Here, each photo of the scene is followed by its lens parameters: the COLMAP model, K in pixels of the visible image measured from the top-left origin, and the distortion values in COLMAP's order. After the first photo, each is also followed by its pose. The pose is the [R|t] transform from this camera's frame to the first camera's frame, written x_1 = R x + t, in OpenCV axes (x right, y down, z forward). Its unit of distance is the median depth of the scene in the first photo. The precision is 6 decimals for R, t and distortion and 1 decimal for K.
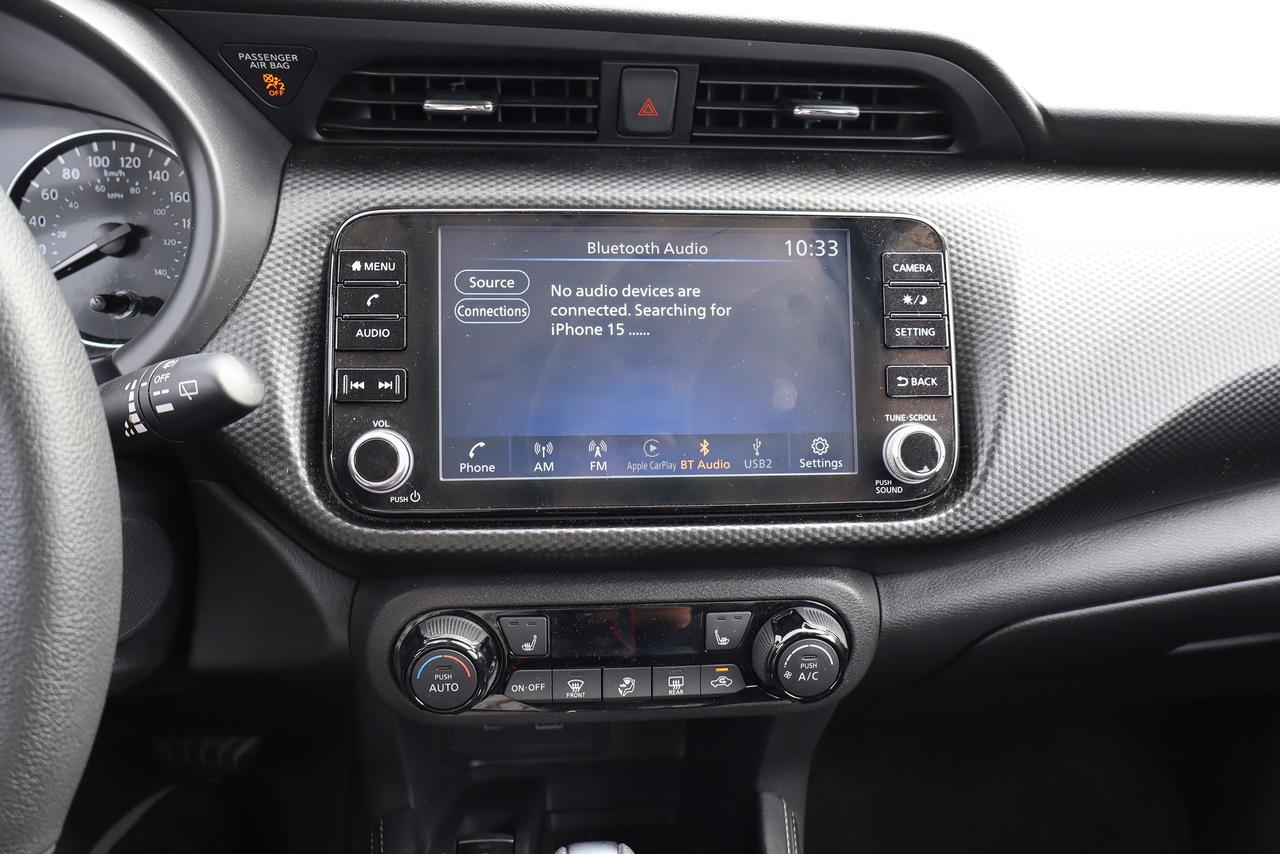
lens RADIAL K [[1030.6, 0, 637.0], [0, 1030.6, 430.5], [0, 0, 1]] dist [-0.047779, 0.037702]
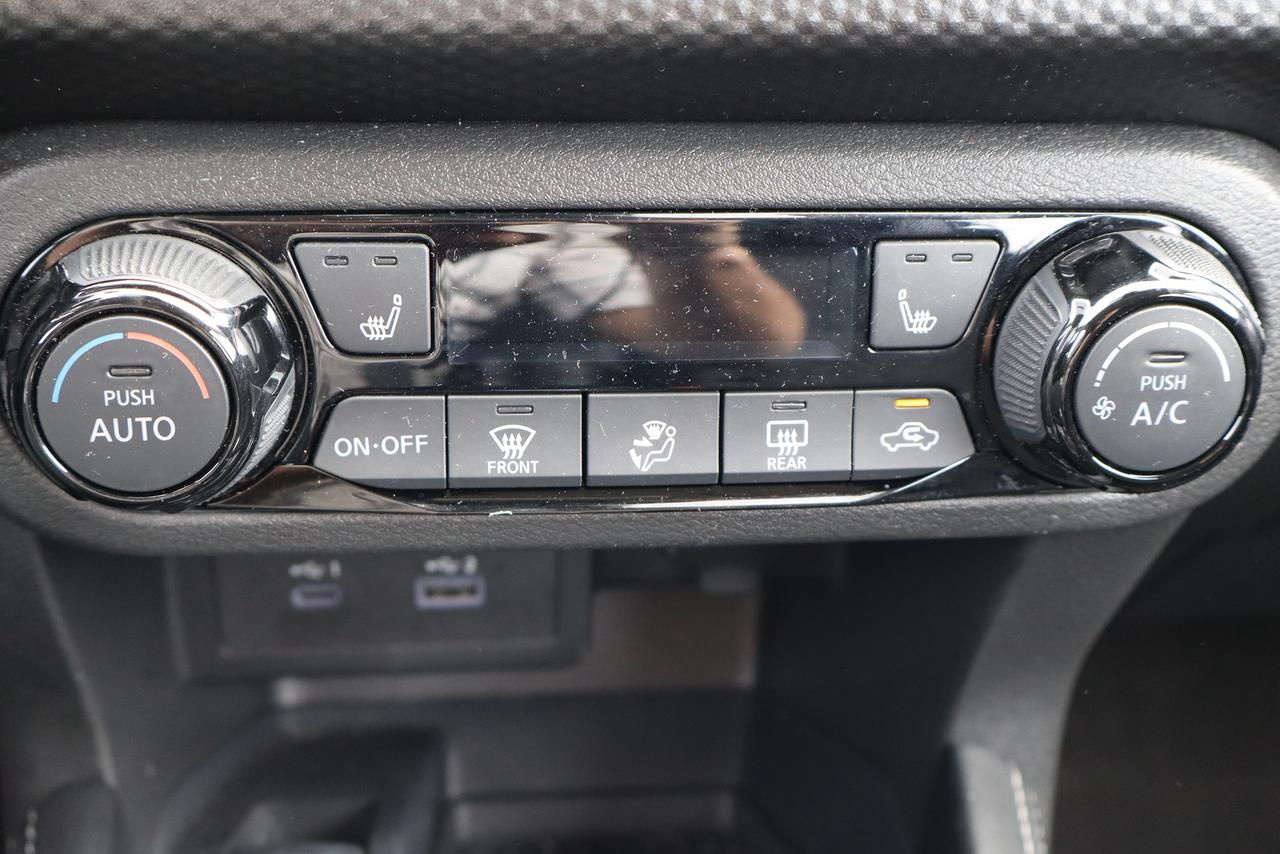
lens RADIAL K [[1720.9, 0, 642.4], [0, 1720.9, 427.8], [0, 0, 1]] dist [-0.008167, 0.000000]
pose [[0.999831, 0.002610, 0.018185, -0.025000], [-0.004936, 0.991624, 0.129065, 0.165358], [-0.017696, -0.129133, 0.991469, 0.399065]]
